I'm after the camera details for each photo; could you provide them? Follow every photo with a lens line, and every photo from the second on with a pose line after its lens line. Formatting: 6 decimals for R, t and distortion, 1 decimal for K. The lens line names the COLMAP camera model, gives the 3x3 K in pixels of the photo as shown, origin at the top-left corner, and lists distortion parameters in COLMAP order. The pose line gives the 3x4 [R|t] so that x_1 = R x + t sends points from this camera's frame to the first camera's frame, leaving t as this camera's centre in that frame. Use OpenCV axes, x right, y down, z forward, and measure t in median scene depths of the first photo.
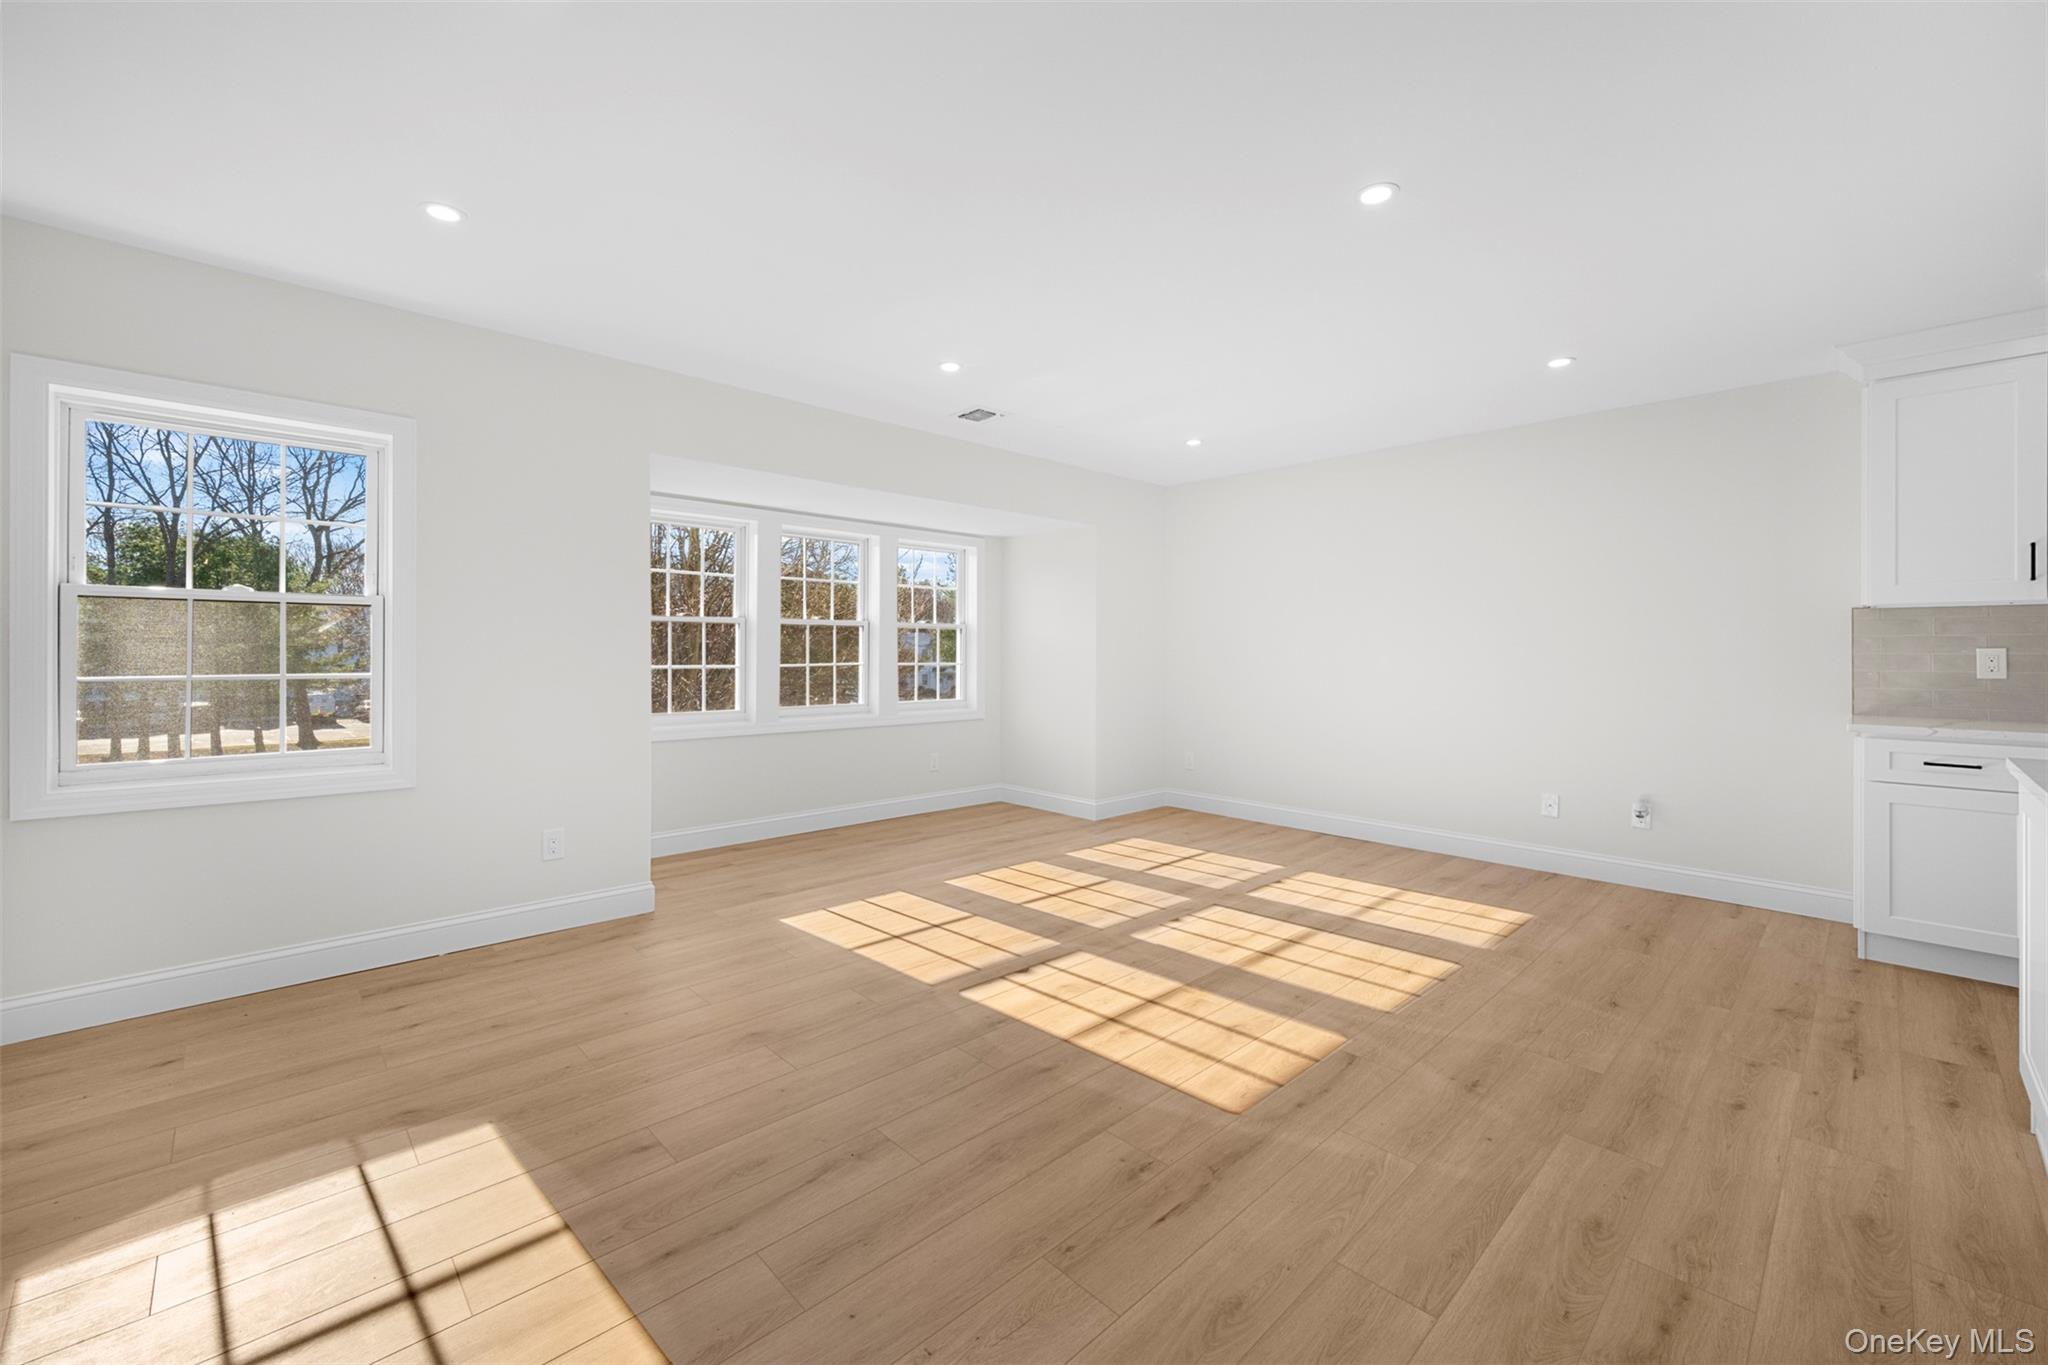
lens RADIAL K [[820.8, 0, 1023.7], [0, 820.8, 649.6], [0, 0, 1]] dist [0.003046, 0.000361]
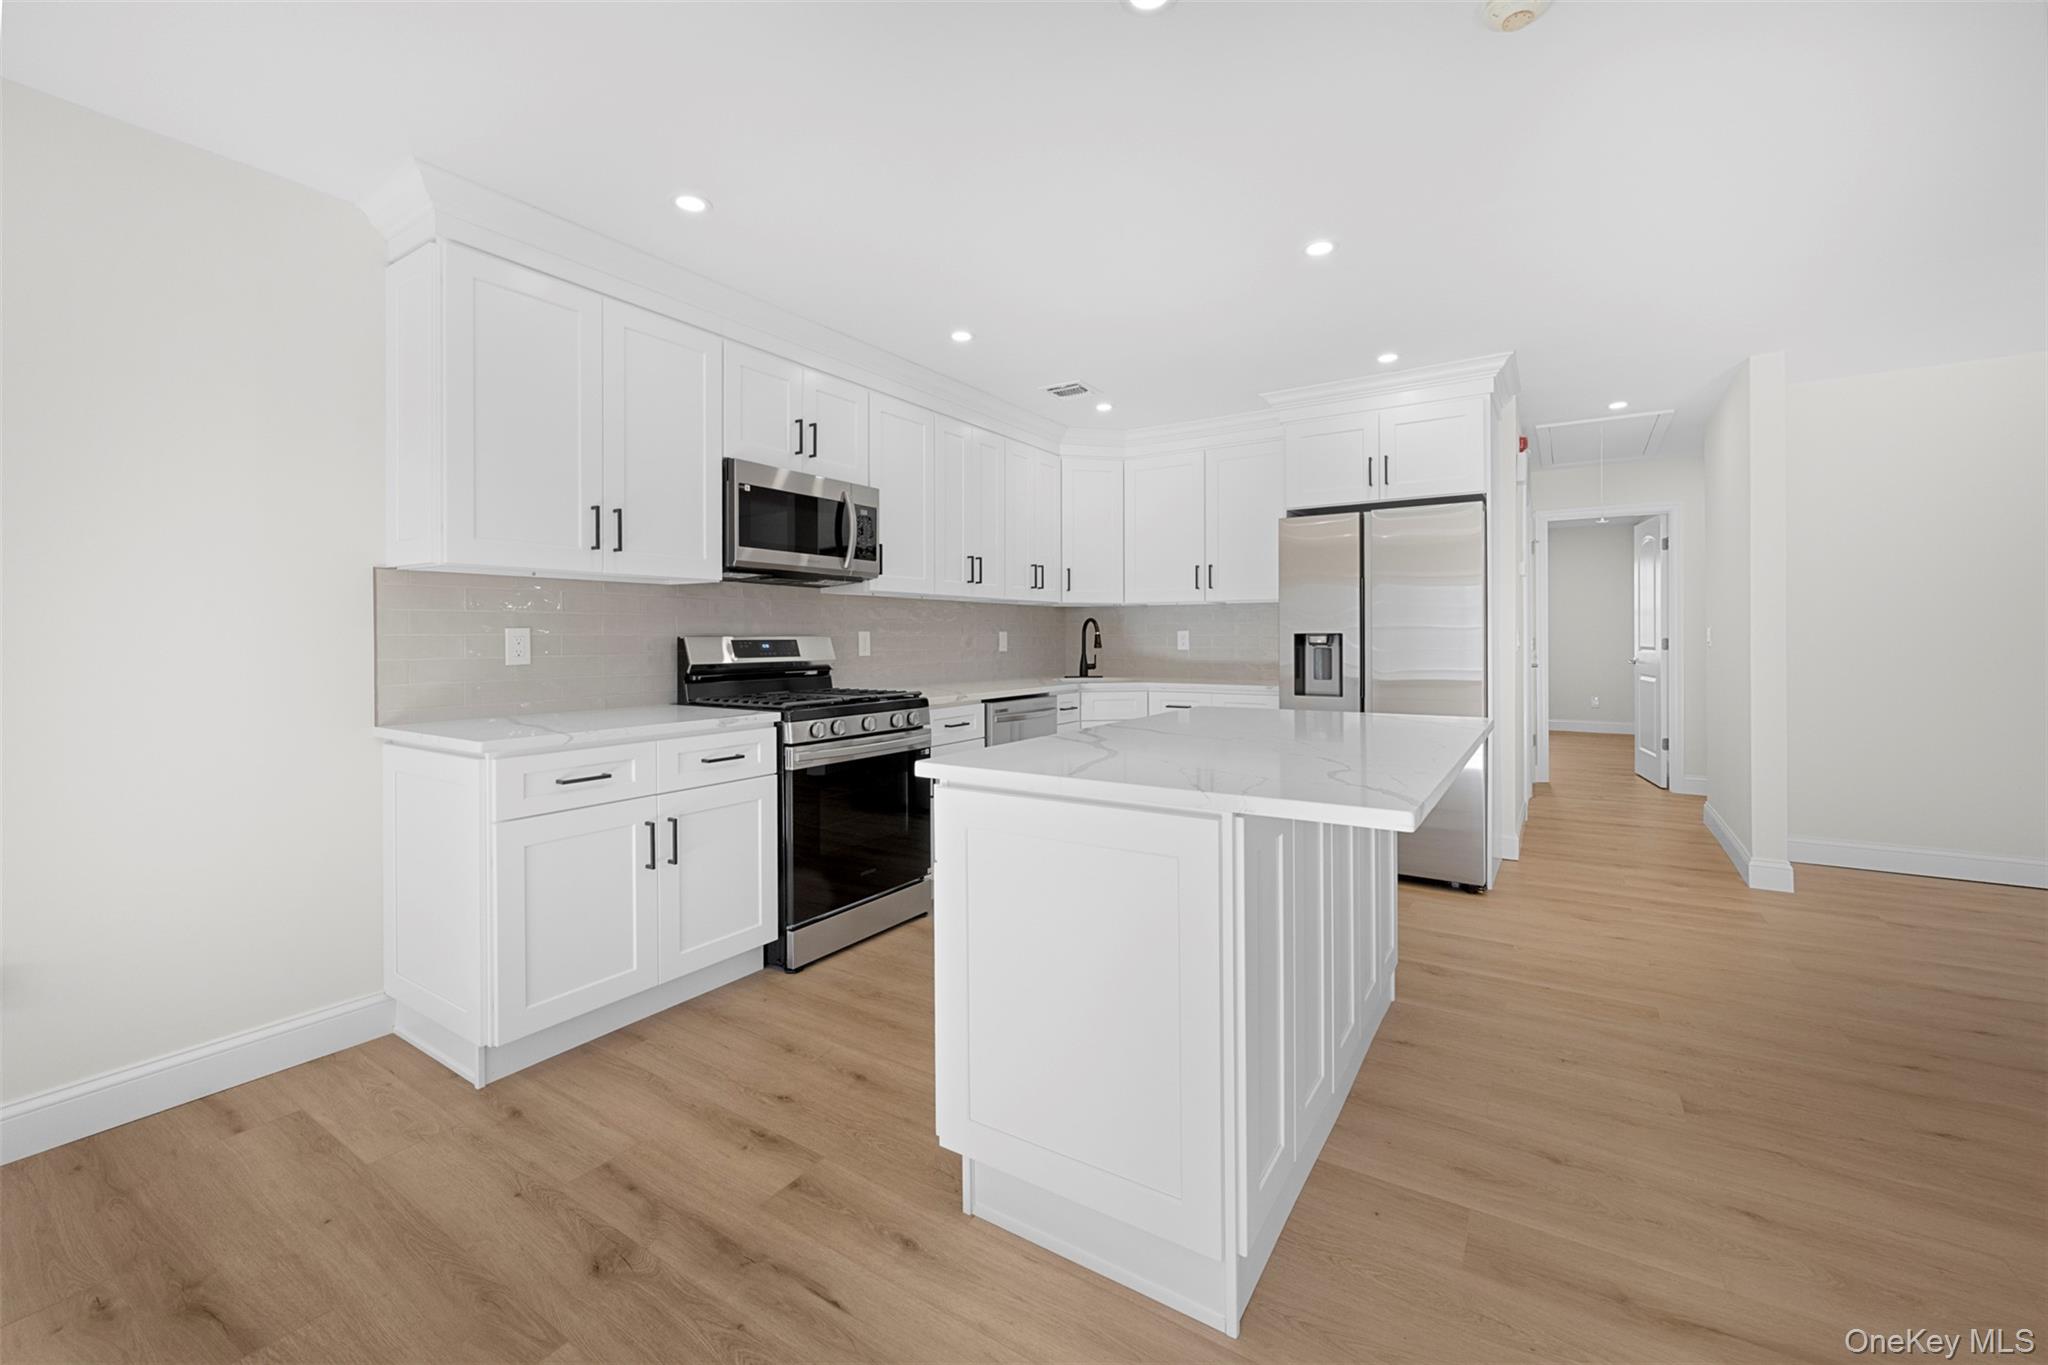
lens RADIAL K [[836.4, 0, 1015.5], [0, 836.4, 631.5], [0, 0, 1]] dist [0.003014, 0.000238]
pose [[-0.220583, 0.006288, 0.975348, 0.265787], [0.003246, 0.999978, -0.005712, 0.008729], [-0.975363, 0.001906, -0.220598, 0.758207]]
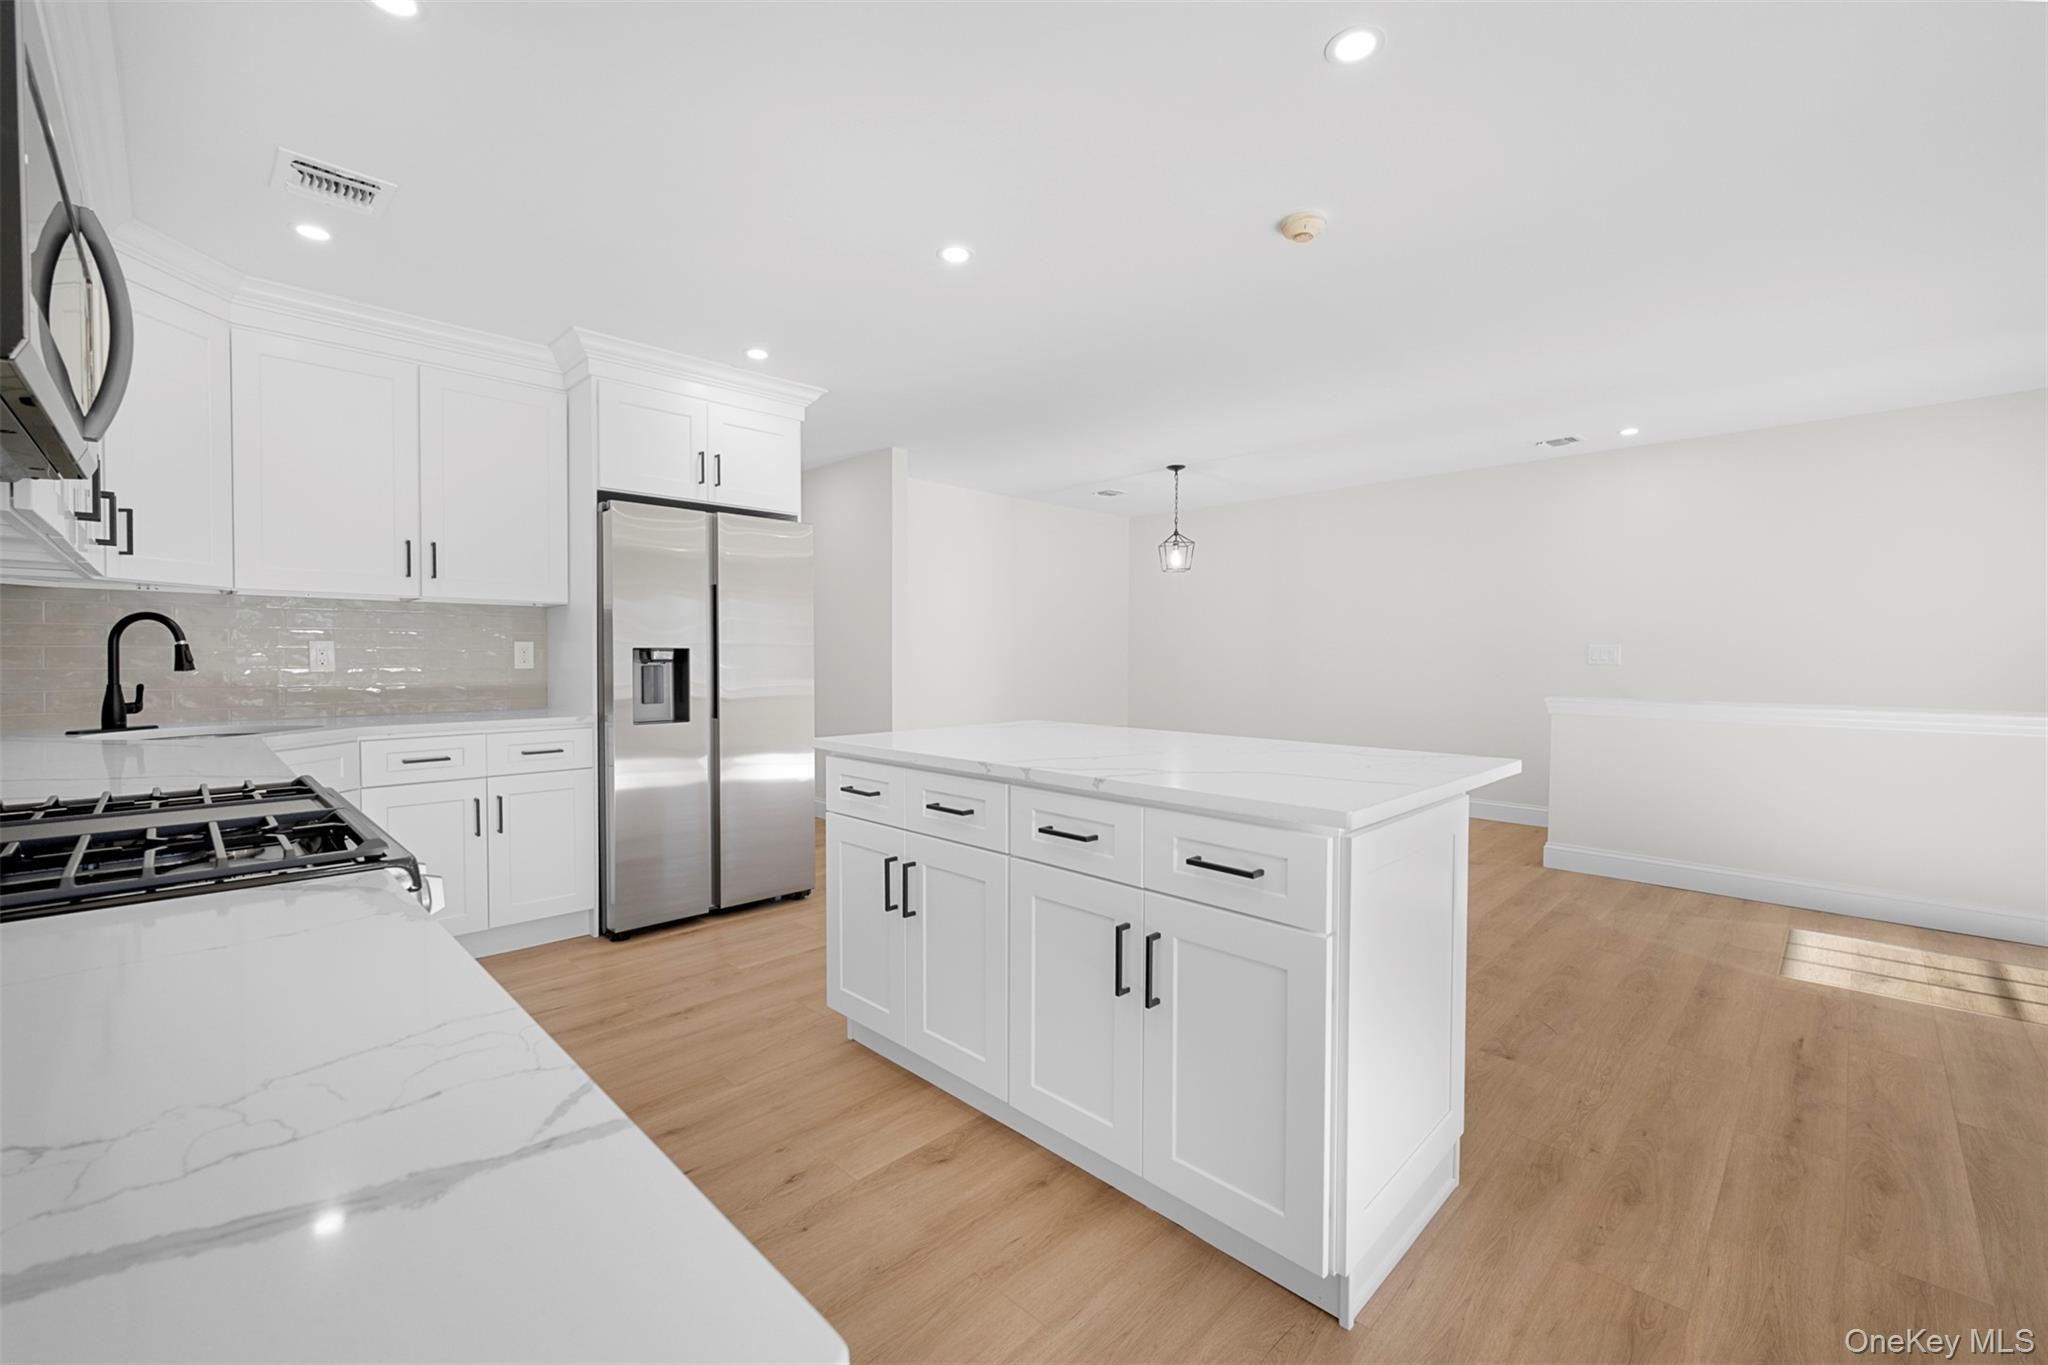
lens RADIAL K [[838.4, 0, 1026.9], [0, 838.4, 671.9], [0, 0, 1]] dist [0.001377, 0.000329]
pose [[-0.999653, -0.003850, -0.026075, 1.014373], [-0.004471, 0.999706, 0.023821, 0.008966], [0.025976, 0.023929, -0.999376, 1.130416]]
